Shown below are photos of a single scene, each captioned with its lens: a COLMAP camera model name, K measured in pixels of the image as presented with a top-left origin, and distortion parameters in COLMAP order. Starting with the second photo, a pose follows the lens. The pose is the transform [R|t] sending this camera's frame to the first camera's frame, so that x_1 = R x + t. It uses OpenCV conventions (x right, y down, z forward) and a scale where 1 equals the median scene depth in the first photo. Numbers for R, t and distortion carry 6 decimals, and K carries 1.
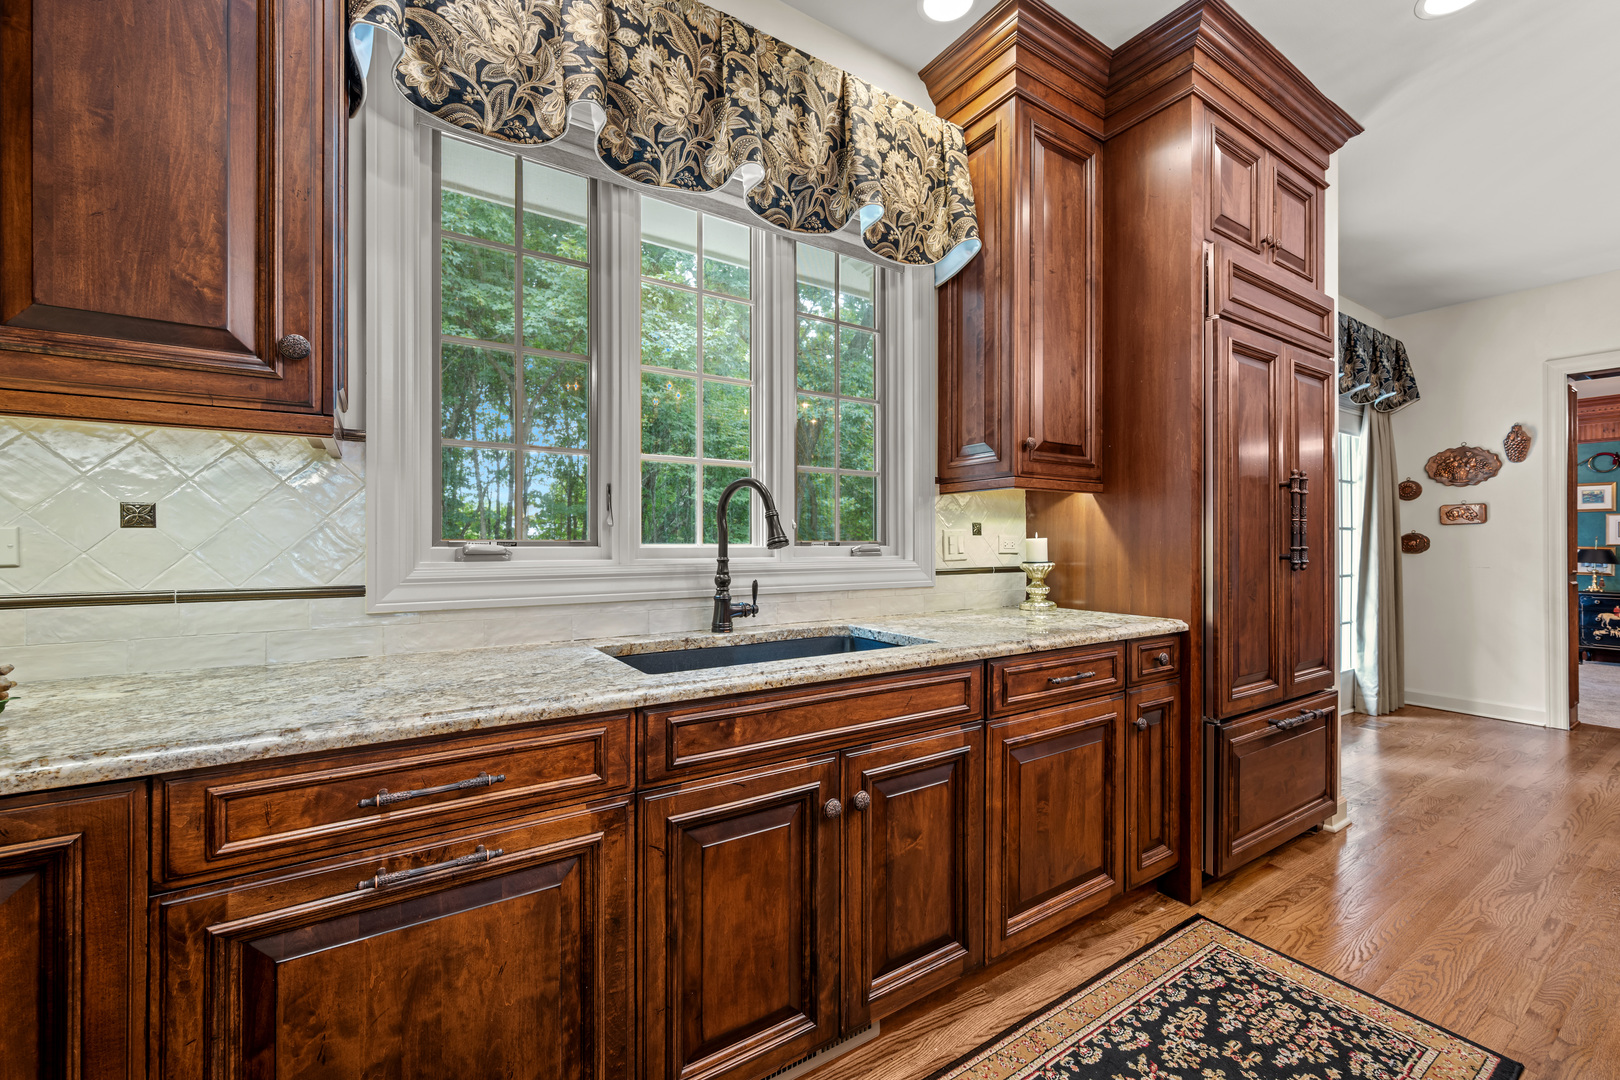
lens RADIAL K [[639.9, 0, 804.9], [0, 639.9, 541.1], [0, 0, 1]] dist [-0.002987, 0.000941]
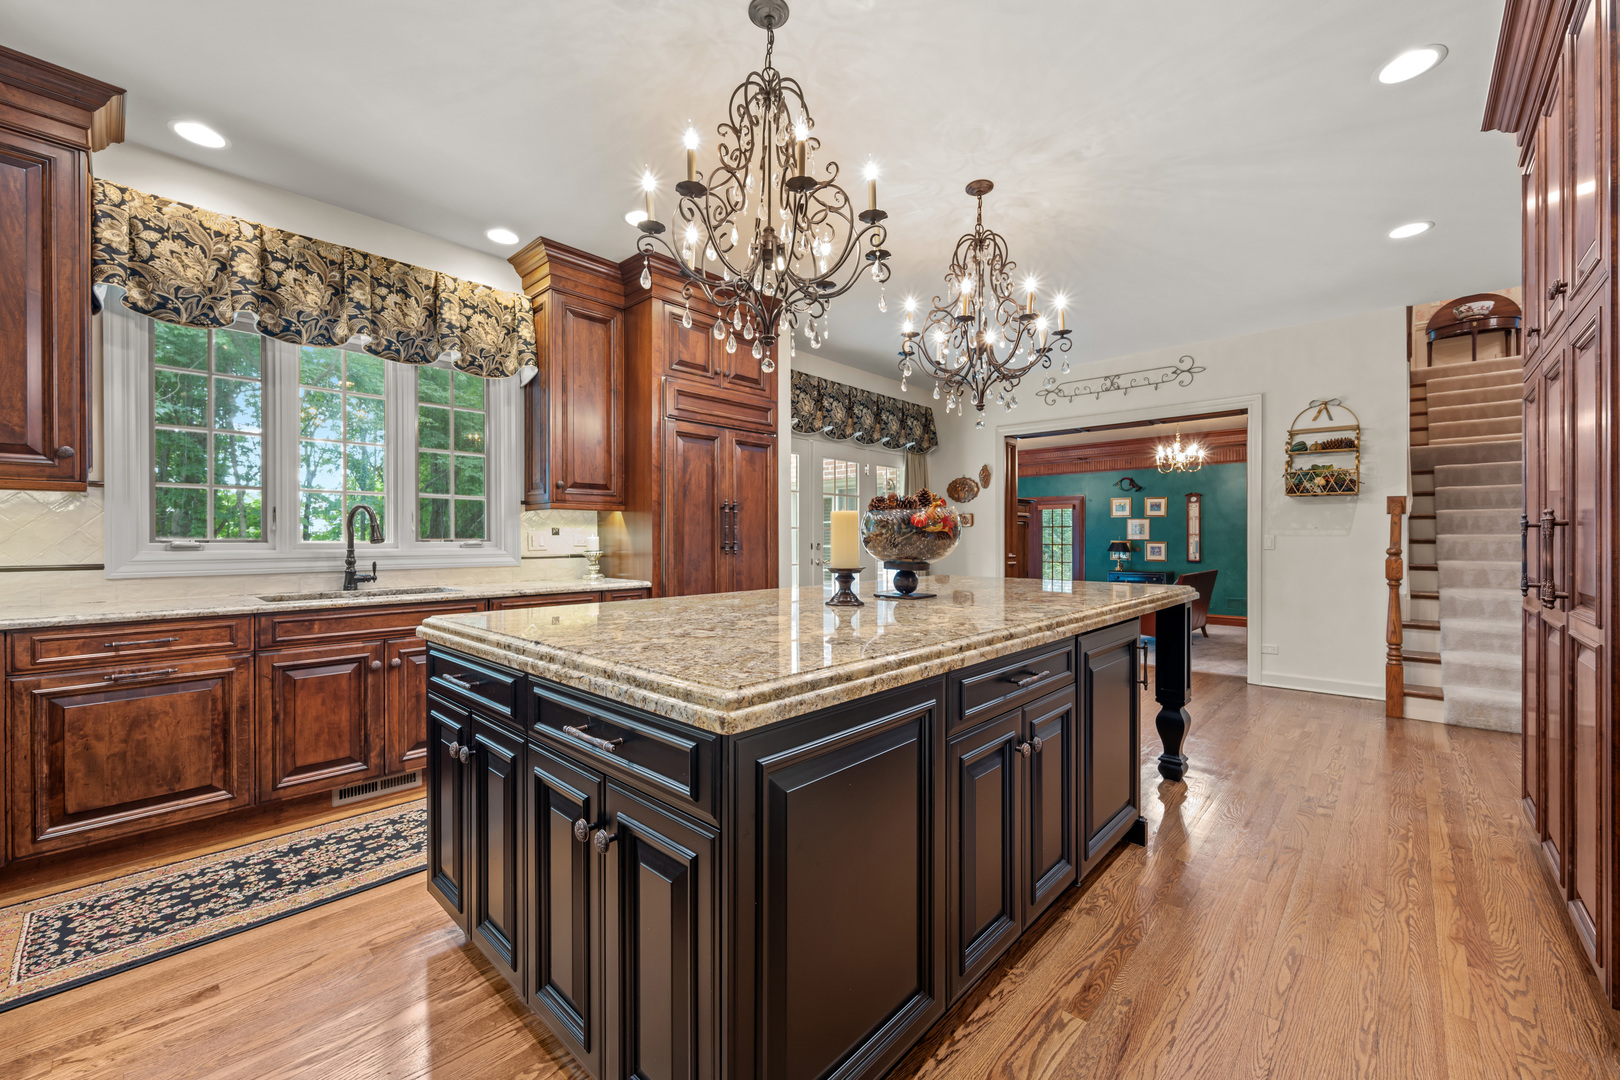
lens RADIAL K [[639.9, 0, 810.7], [0, 639.9, 539.7], [0, 0, 1]] dist [-0.002987, 0.000941]
pose [[0.970791, -0.002422, 0.239914, 0.918546], [0.001321, 0.999988, 0.004748, -0.007965], [-0.239923, -0.004292, 0.970782, -1.381547]]
